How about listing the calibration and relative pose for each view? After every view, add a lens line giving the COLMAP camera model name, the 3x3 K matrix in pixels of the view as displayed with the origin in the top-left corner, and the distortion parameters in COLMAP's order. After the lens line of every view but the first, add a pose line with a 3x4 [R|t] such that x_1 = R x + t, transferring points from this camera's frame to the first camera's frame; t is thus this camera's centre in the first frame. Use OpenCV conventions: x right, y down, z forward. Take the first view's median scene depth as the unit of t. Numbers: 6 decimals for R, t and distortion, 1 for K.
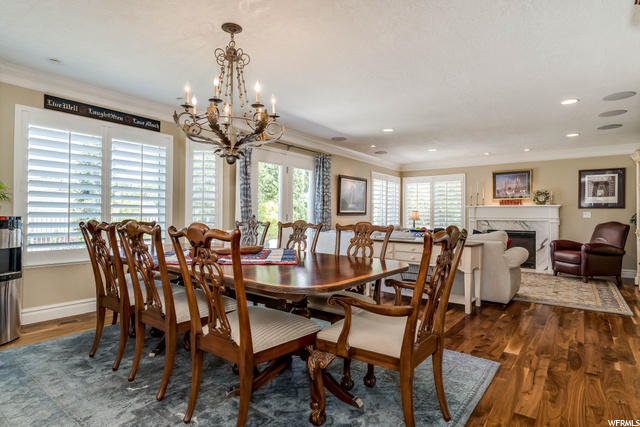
lens RADIAL K [[342.9, 0, 320.0], [0, 342.9, 213.5], [0, 0, 1]] dist [0.000969, 0.000752]
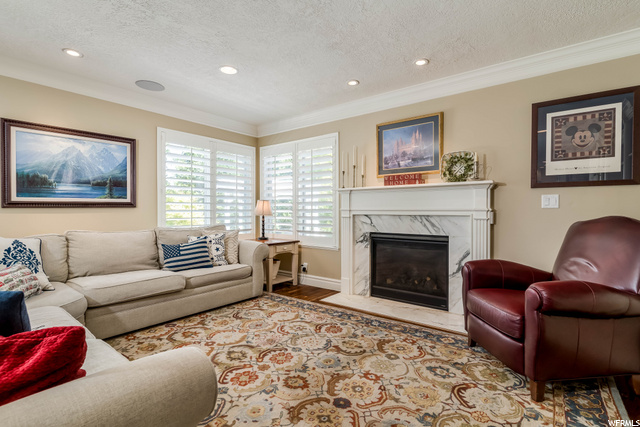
lens RADIAL K [[307.7, 0, 320.0], [0, 307.7, 213.5], [0, 0, 1]] dist [-0.002642, -0.000197]
pose [[0.999930, -0.010172, -0.006044, 0.448072], [0.010277, 0.999793, 0.017583, 0.009207], [0.005864, -0.017644, 0.999827, 0.556564]]
